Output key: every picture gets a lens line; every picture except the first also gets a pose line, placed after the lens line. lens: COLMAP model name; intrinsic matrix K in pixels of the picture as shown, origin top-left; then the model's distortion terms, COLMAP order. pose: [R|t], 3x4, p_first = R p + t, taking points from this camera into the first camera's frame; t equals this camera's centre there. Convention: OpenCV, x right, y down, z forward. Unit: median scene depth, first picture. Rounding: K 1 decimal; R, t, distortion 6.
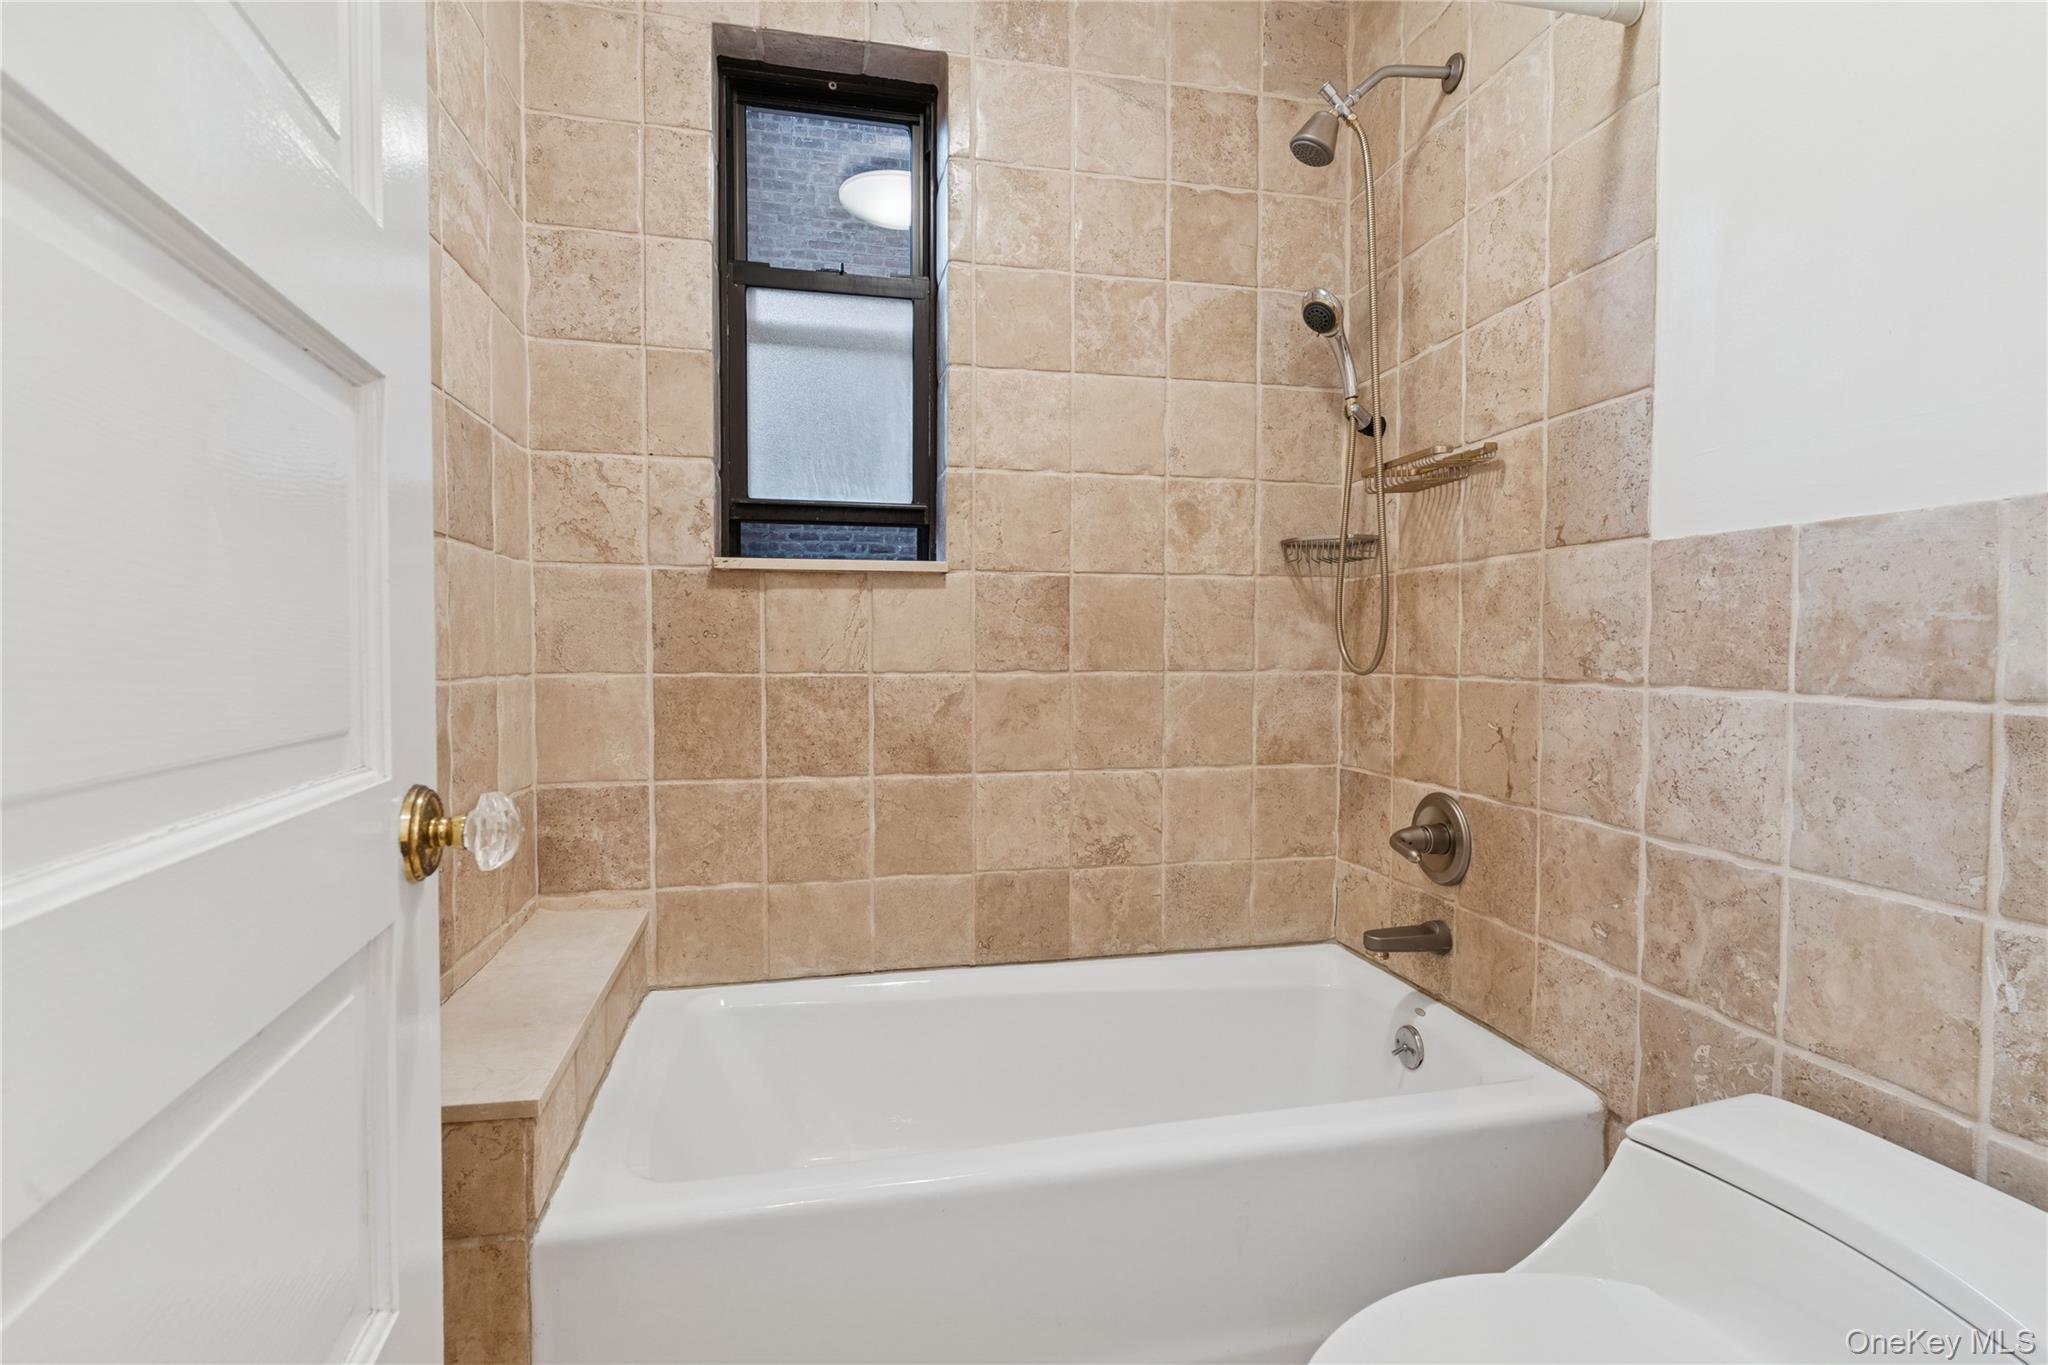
lens RADIAL K [[977.5, 0, 1024.9], [0, 977.5, 673.9], [0, 0, 1]] dist [0.000358, 0.000022]
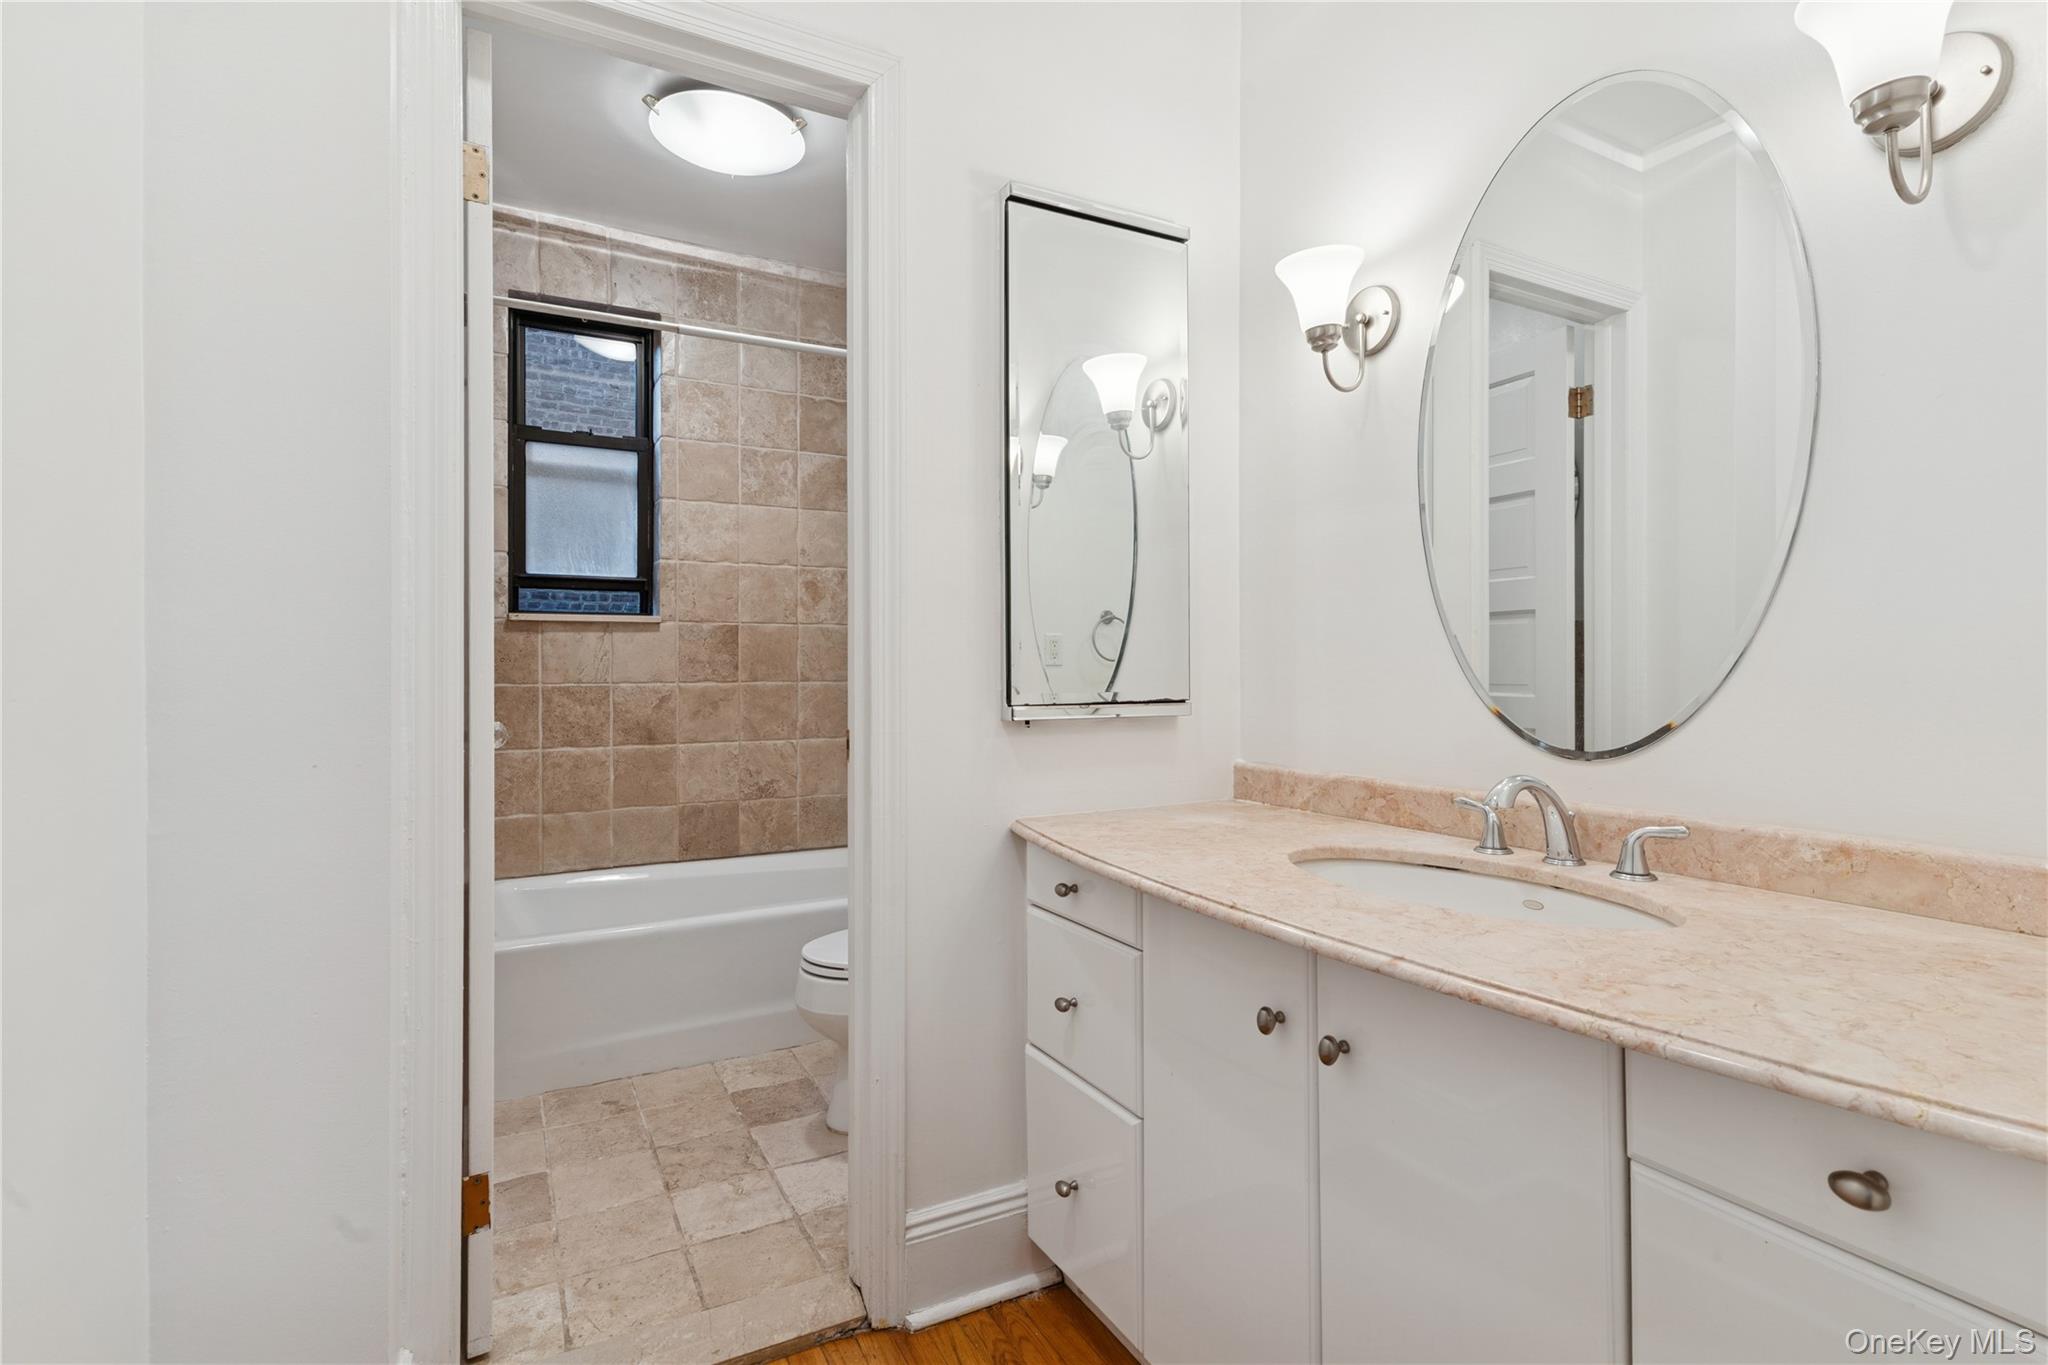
lens RADIAL K [[977.5, 0, 1021.4], [0, 977.5, 657.8], [0, 0, 1]] dist [0.000358, 0.000022]
pose [[0.962554, -0.004248, 0.271057, 0.058477], [0.018374, 0.998600, -0.049598, 0.048165], [-0.270467, 0.052721, 0.961285, -0.736569]]
